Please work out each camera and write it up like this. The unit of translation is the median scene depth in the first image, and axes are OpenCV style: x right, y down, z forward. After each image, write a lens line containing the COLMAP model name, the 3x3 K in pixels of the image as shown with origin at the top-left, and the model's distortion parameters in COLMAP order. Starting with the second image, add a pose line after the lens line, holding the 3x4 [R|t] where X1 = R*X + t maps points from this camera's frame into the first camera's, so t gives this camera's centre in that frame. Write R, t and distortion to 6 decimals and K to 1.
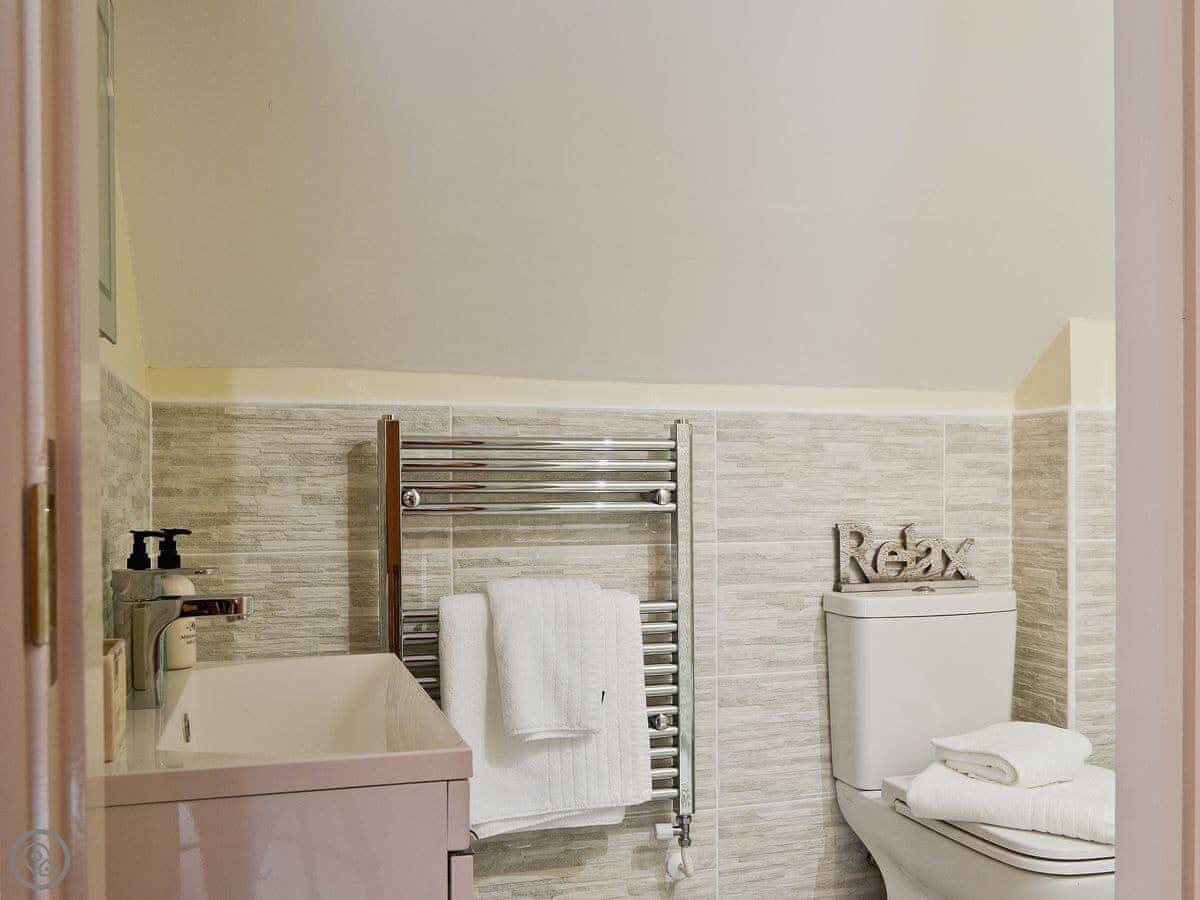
lens RADIAL K [[1124.4, 0, 602.0], [0, 1124.4, 455.1], [0, 0, 1]] dist [-0.086993, 0.000000]
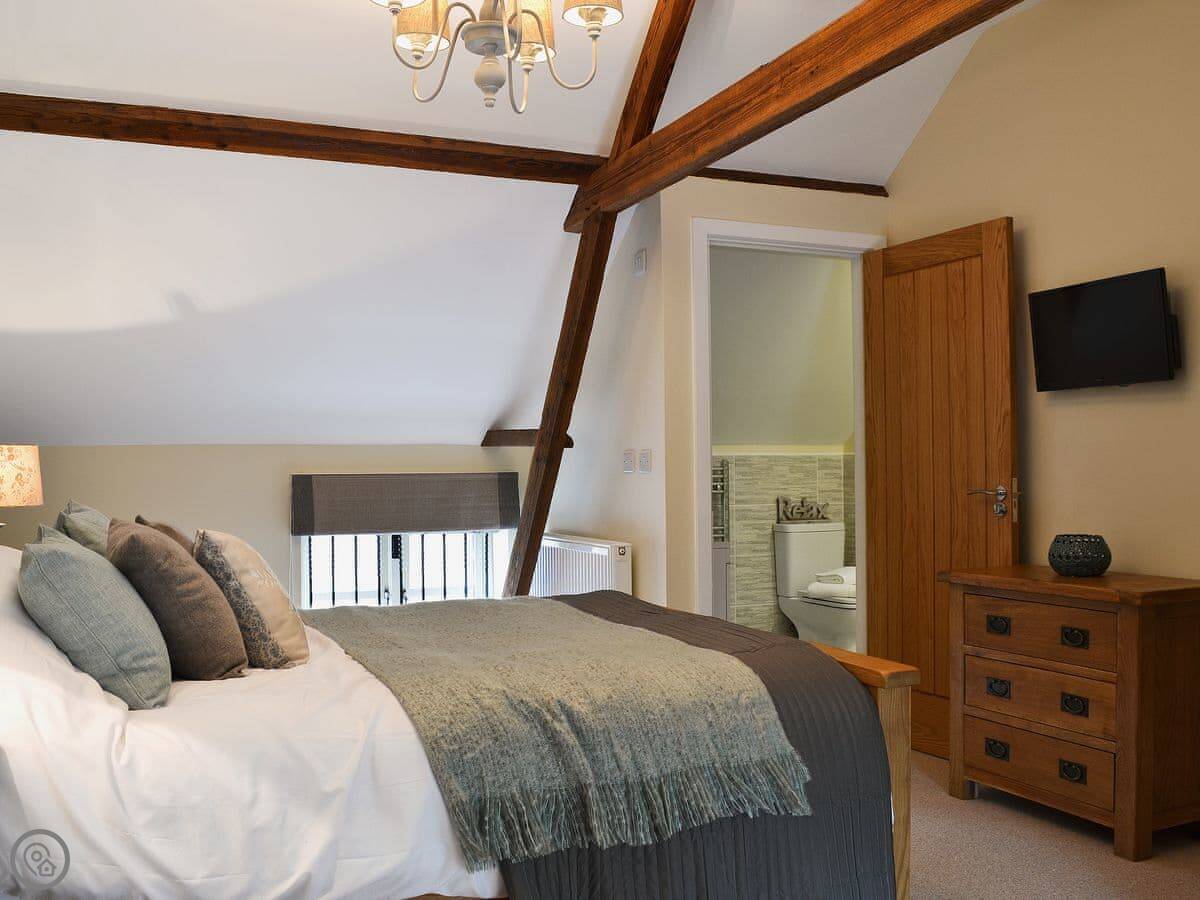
lens RADIAL K [[1124.4, 0, 581.2], [0, 1124.4, 457.1], [0, 0, 1]] dist [-0.086993, 0.000000]
pose [[0.993010, -0.003815, 0.117969, -0.554040], [0.002758, 0.999955, 0.009122, -0.058336], [-0.117999, -0.008733, 0.992975, -1.543131]]
